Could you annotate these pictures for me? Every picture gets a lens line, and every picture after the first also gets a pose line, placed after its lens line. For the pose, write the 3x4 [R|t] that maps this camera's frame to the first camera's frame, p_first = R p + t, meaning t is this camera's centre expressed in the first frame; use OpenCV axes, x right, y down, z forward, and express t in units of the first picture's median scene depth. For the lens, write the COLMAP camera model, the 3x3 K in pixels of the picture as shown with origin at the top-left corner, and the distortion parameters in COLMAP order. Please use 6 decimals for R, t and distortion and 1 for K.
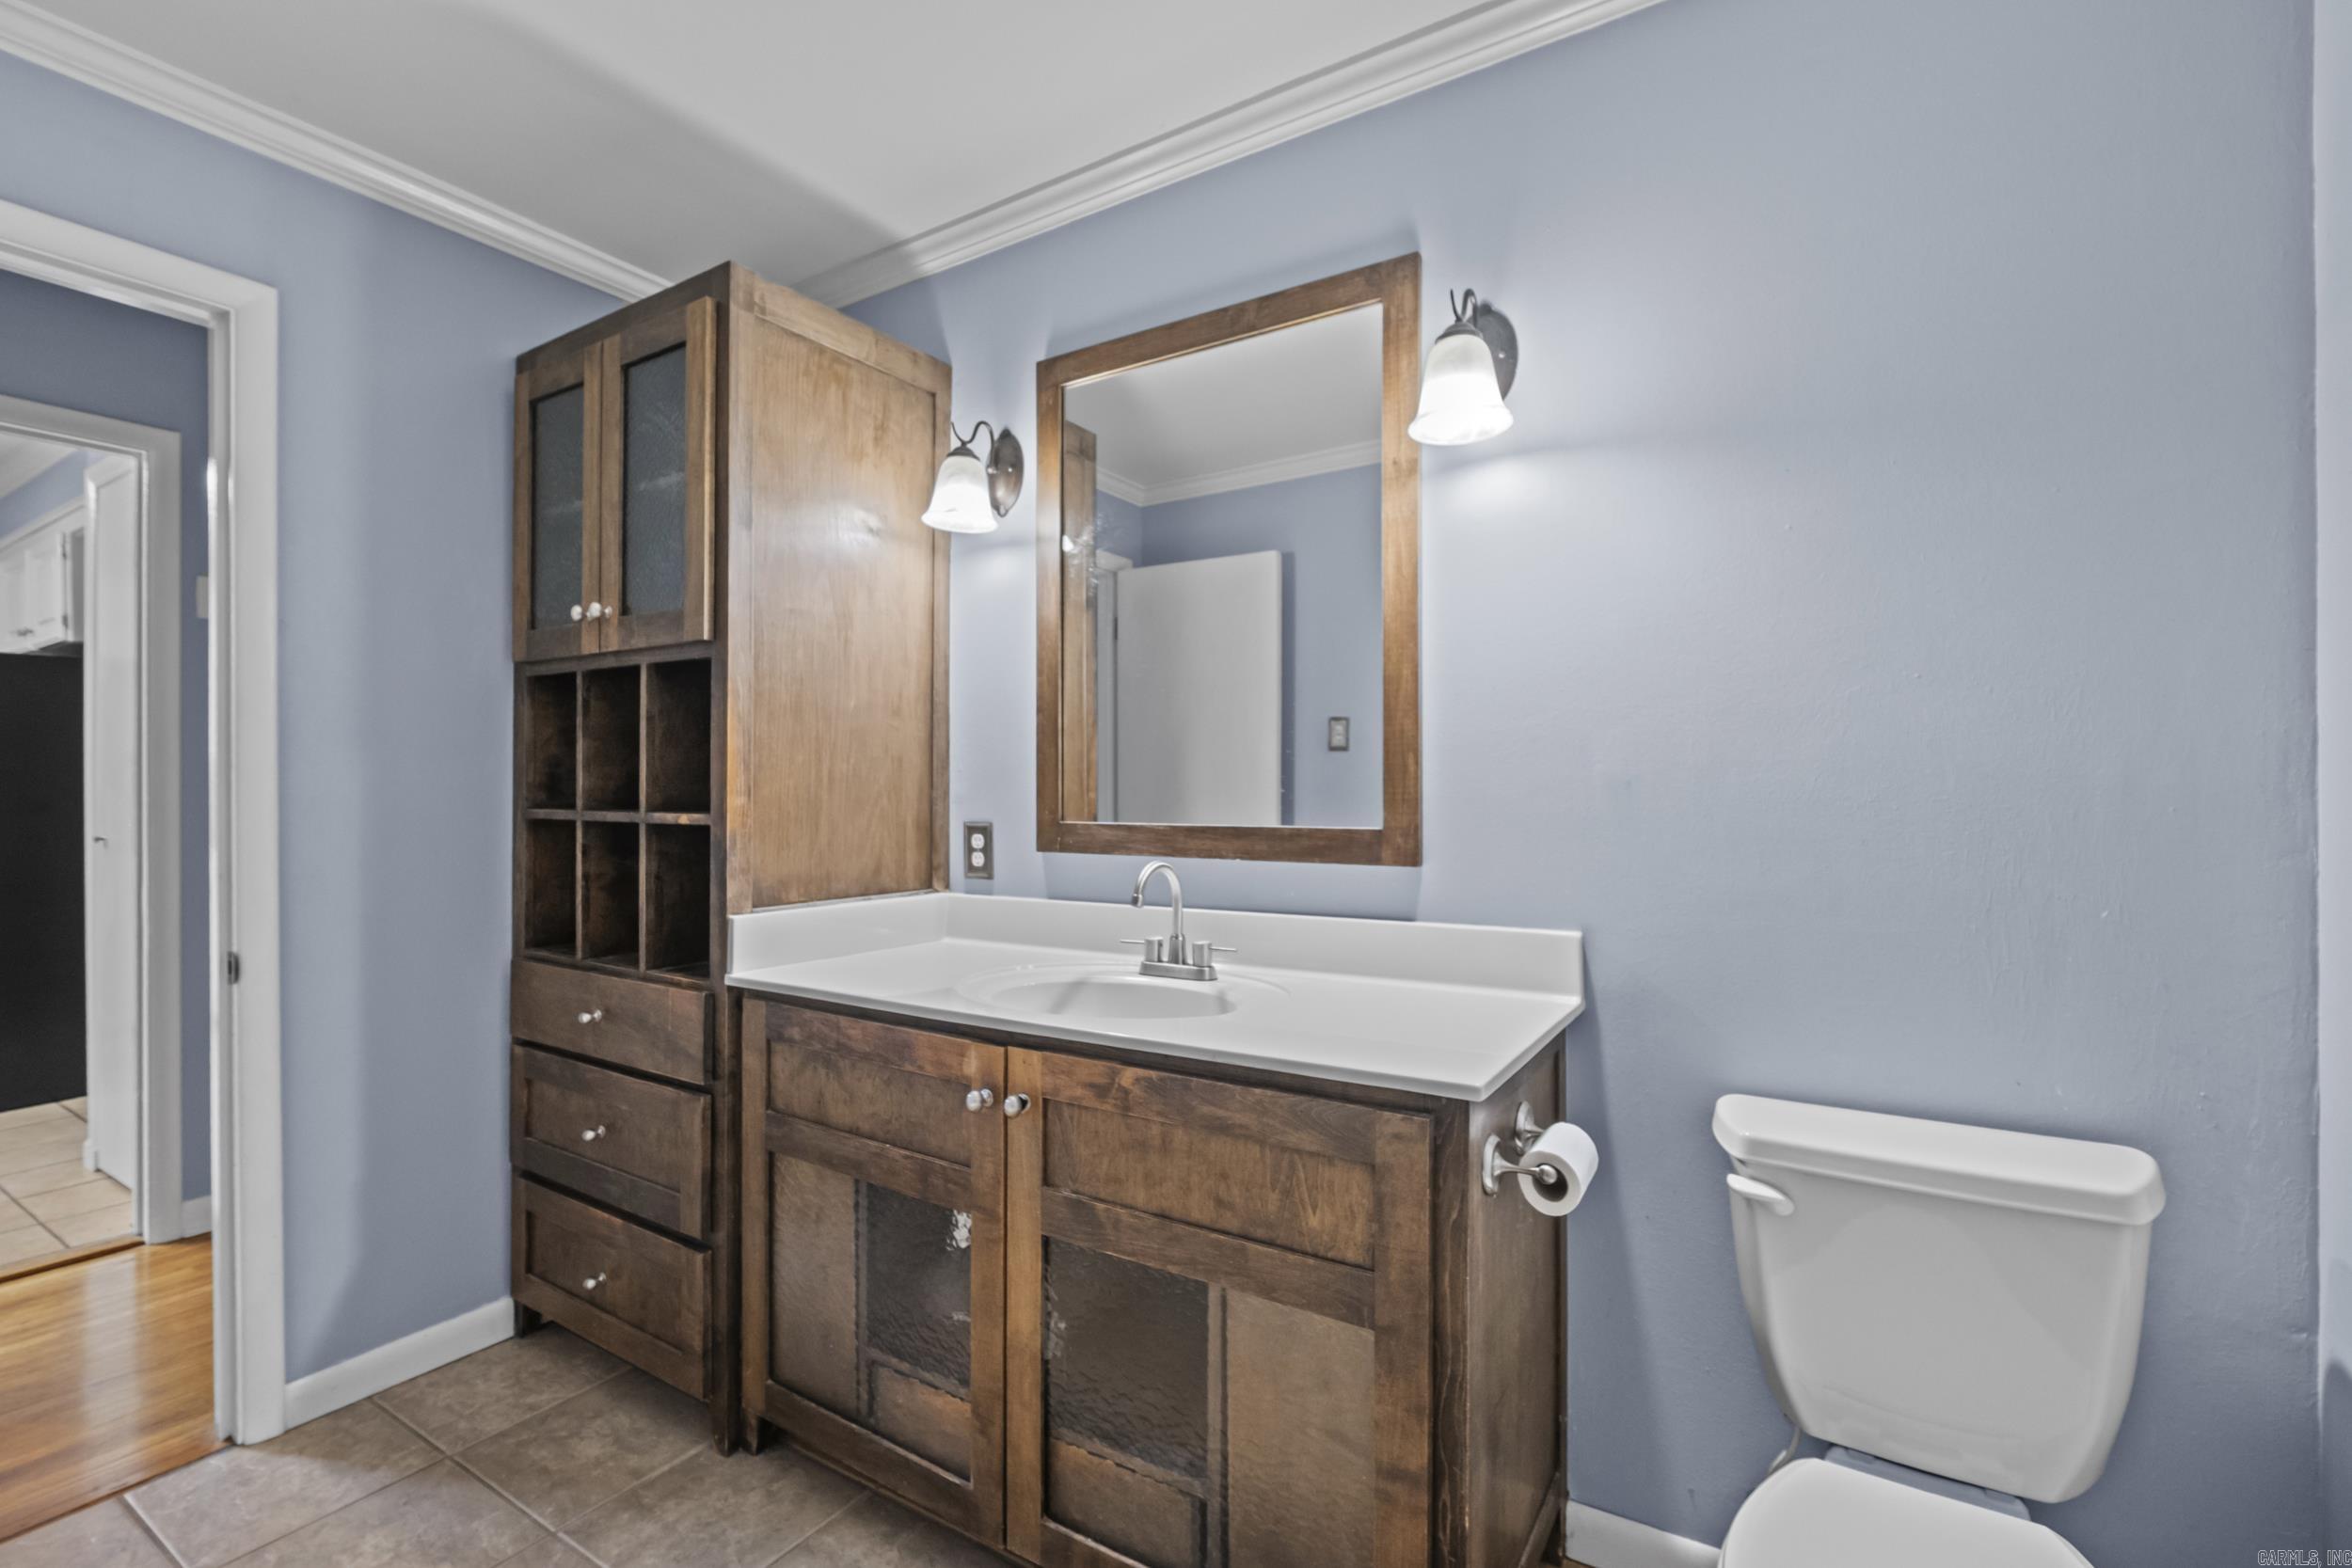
lens RADIAL K [[1021.2, 0, 1167.3], [0, 1021.2, 788.1], [0, 0, 1]] dist [-0.006952, 0.000524]
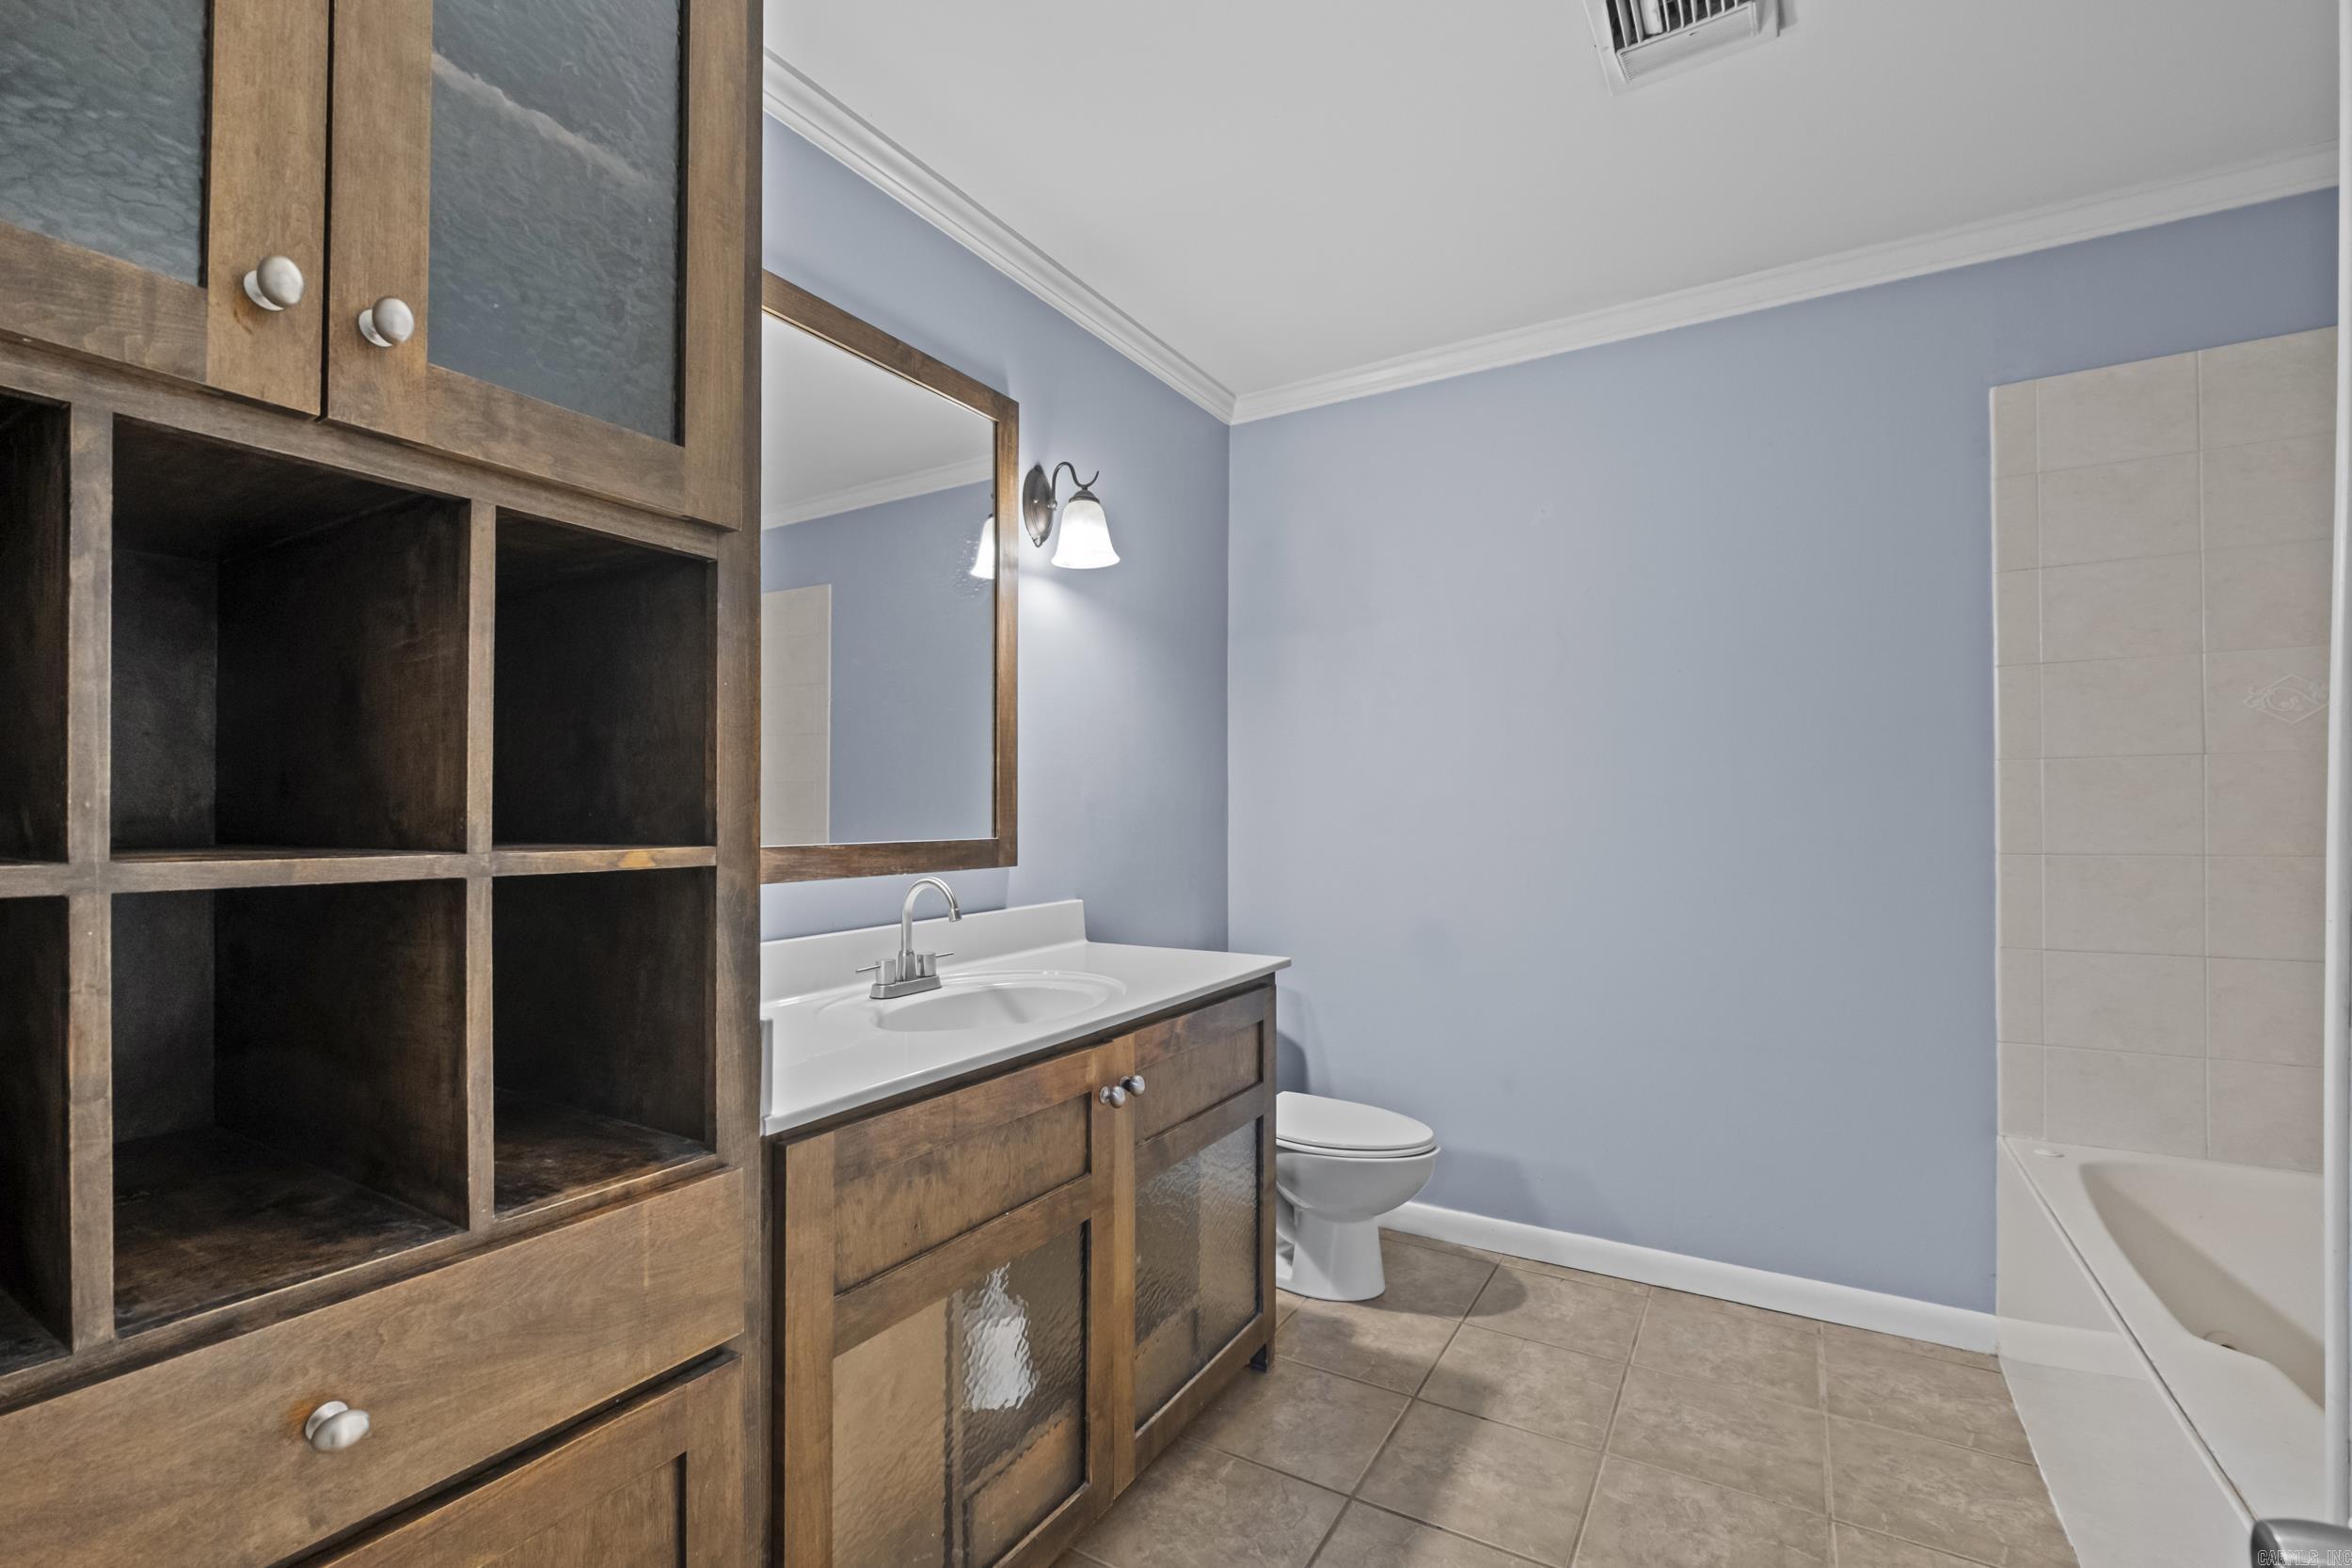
lens RADIAL K [[1021.2, 0, 1165.2], [0, 1021.2, 800.9], [0, 0, 1]] dist [-0.006952, 0.000524]
pose [[-0.014833, 0.011014, 0.999829, -1.040523], [-0.003952, 0.999931, -0.011073, 0.006449], [-0.999882, -0.004116, -0.014789, 0.795045]]
